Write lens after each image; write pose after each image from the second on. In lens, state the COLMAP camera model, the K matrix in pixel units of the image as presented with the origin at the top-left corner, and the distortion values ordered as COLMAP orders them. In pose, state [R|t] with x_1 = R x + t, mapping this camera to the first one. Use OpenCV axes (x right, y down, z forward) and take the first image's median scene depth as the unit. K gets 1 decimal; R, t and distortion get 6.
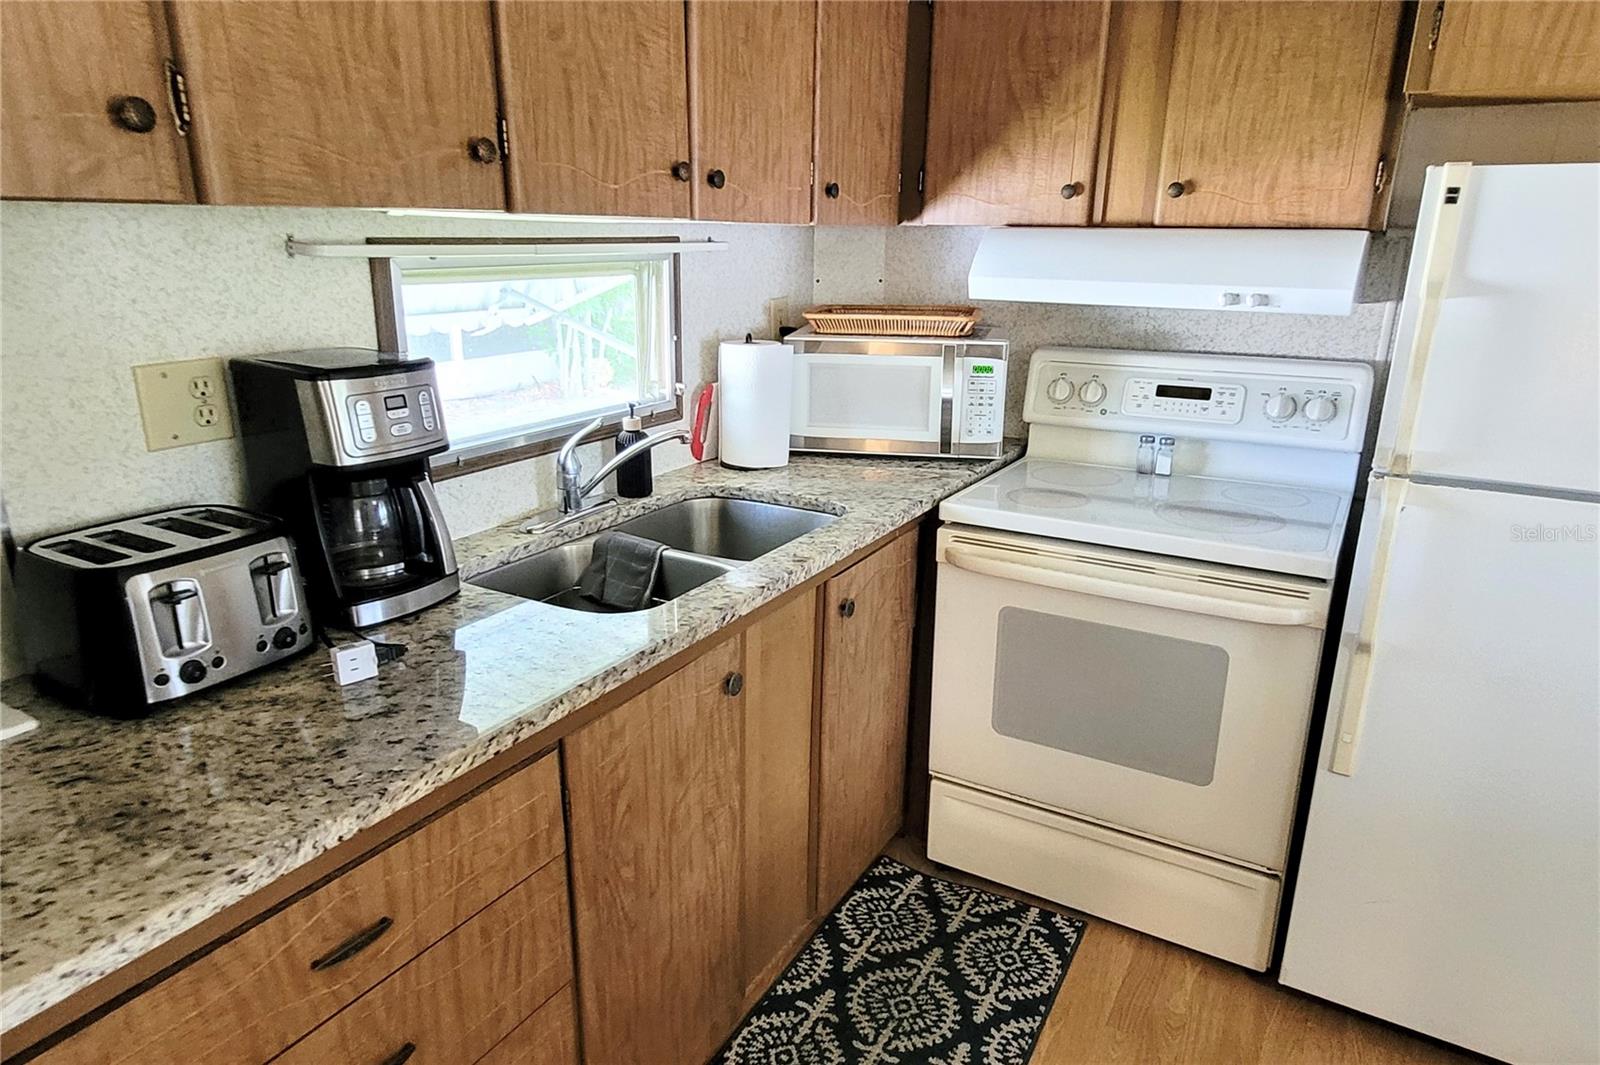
lens RADIAL K [[984.0, 0, 800.6], [0, 984.0, 542.3], [0, 0, 1]] dist [0.002559, 0.002386]
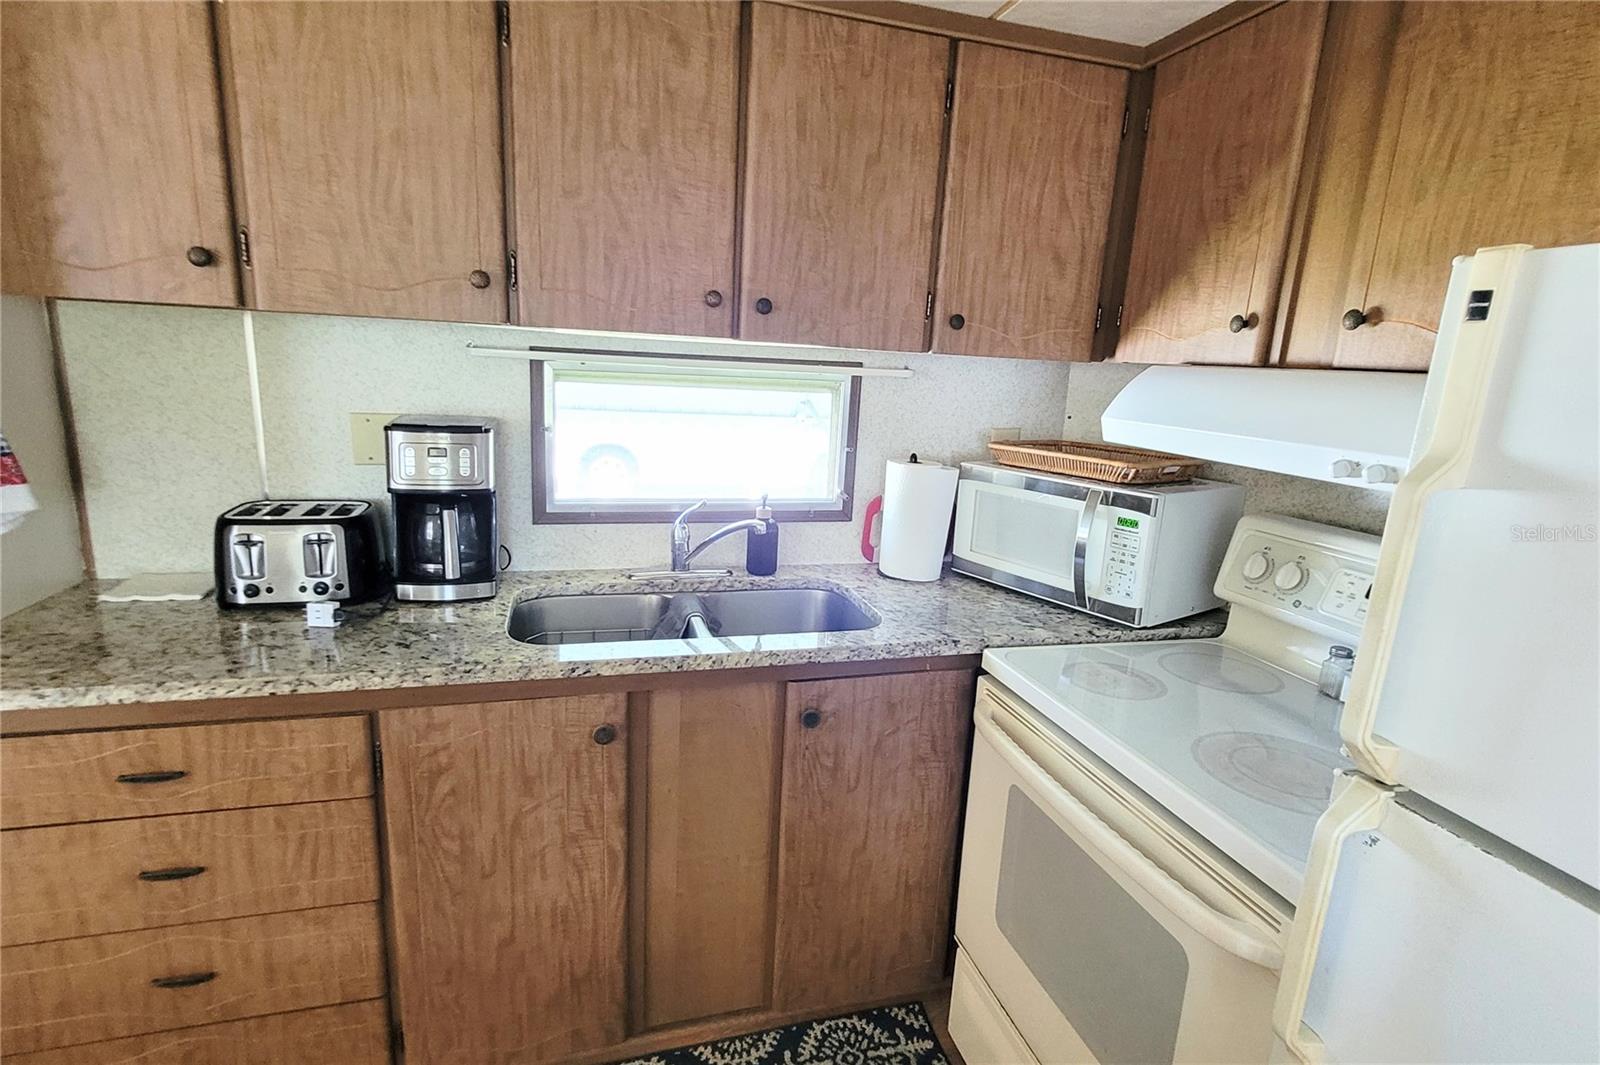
lens RADIAL K [[796.9, 0, 804.2], [0, 796.9, 542.7], [0, 0, 1]] dist [0.005126, -0.002268]
pose [[0.728681, 0.181317, -0.660415, 0.538216], [-0.249104, 0.968435, -0.008969, -0.096033], [0.637943, 0.171048, 0.750847, 0.342344]]
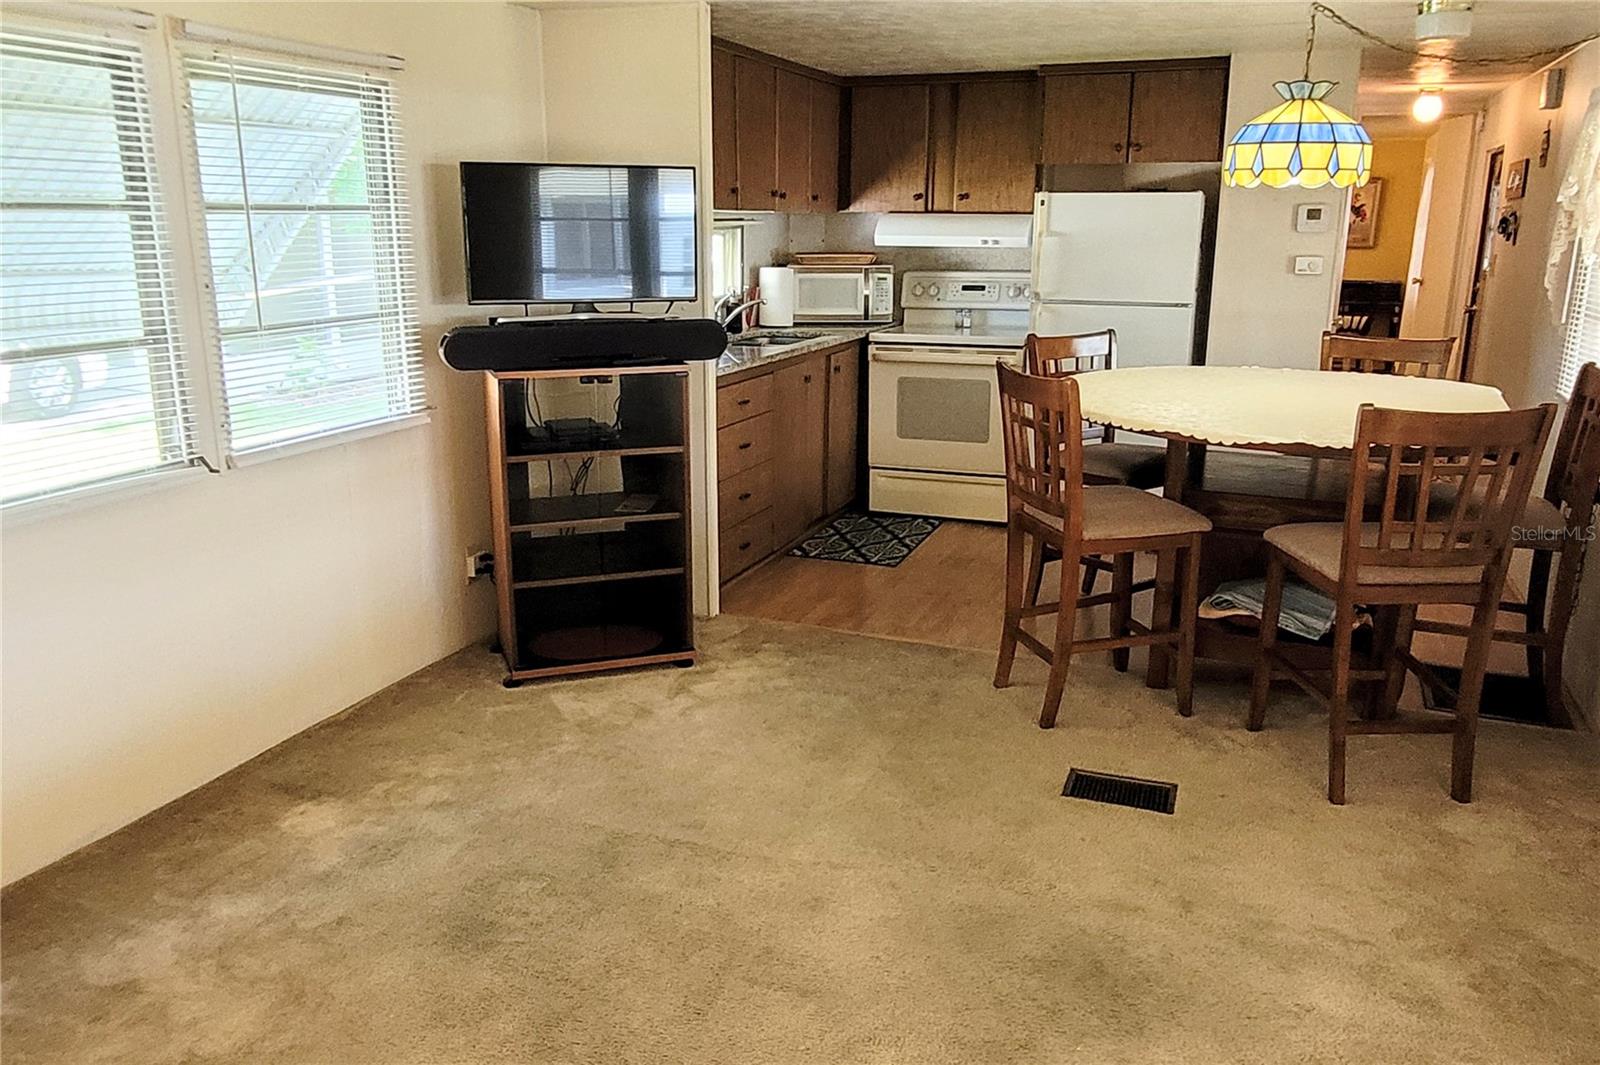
lens RADIAL K [[1250.5, 0, 804.0], [0, 1250.5, 532.6], [0, 0, 1]] dist [0.004491, 0.013489]
pose [[0.986179, -0.044455, 0.159607, -0.526782], [0.053318, 0.997239, -0.051685, 0.604848], [-0.156869, 0.059480, 0.985827, -1.935302]]
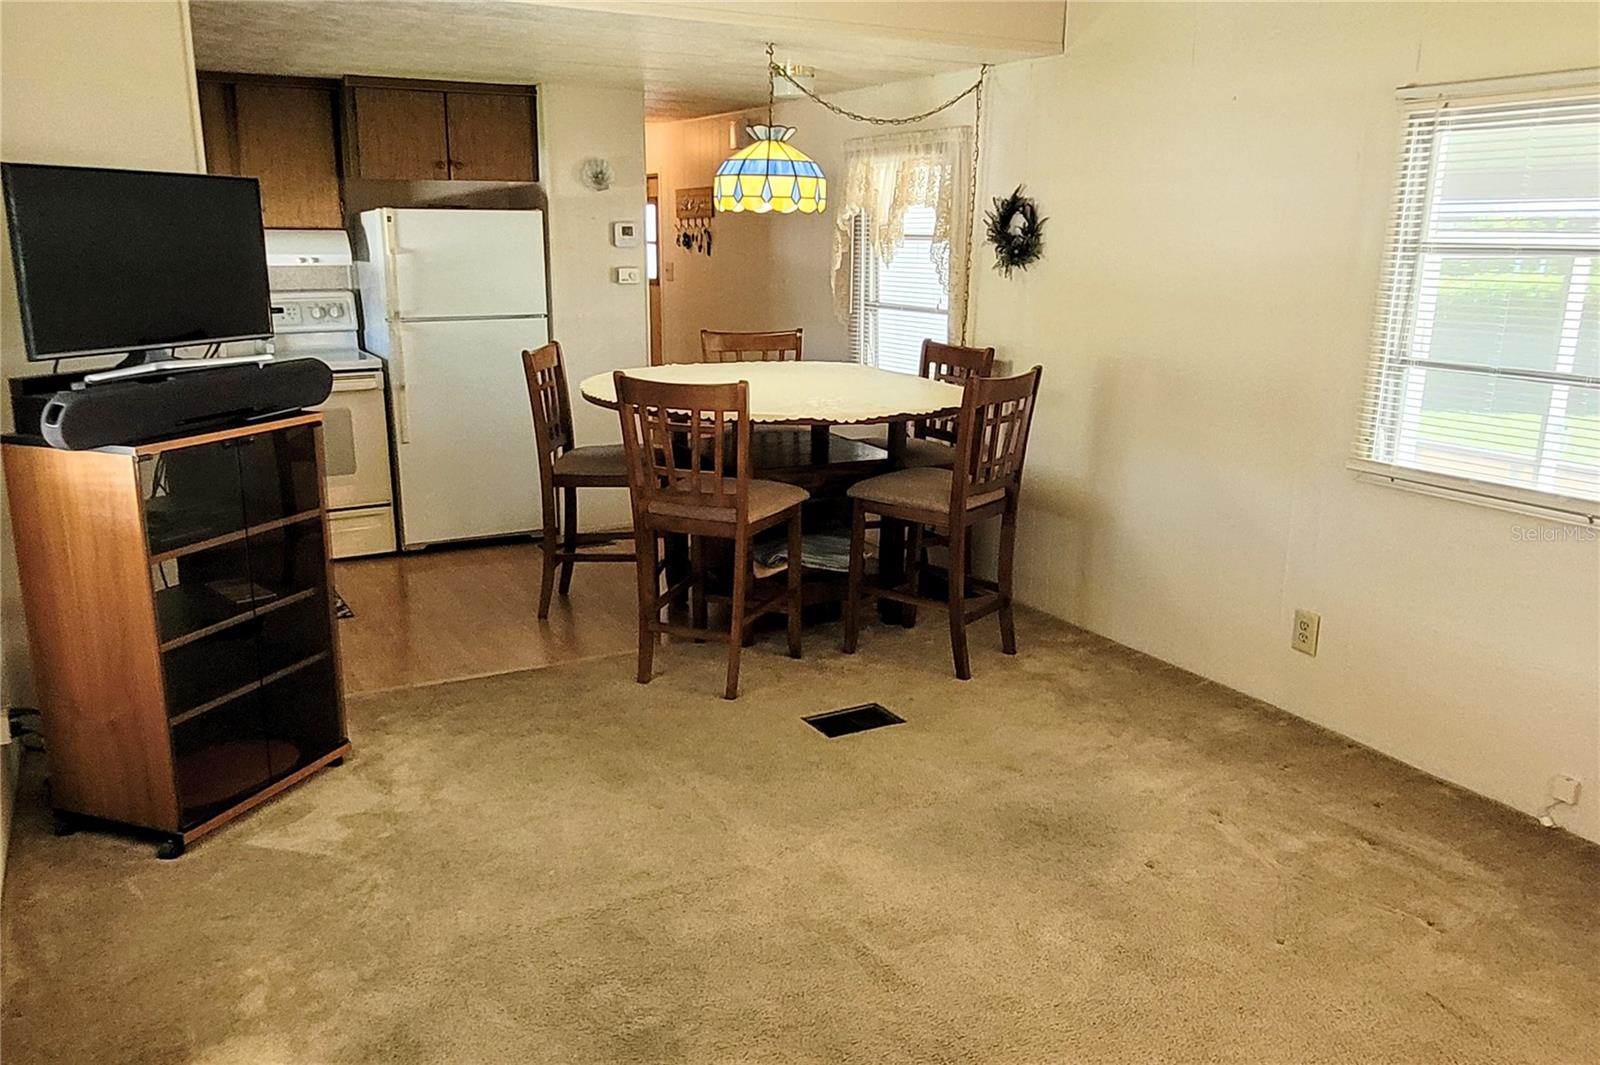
lens RADIAL K [[1250.5, 0, 804.0], [0, 1250.5, 532.6], [0, 0, 1]] dist [0.004491, 0.013489]
pose [[0.507887, -0.209142, 0.835650, -1.504850], [0.259074, 0.962253, 0.083368, 0.410772], [-0.821542, 0.174154, 0.542898, -1.390631]]
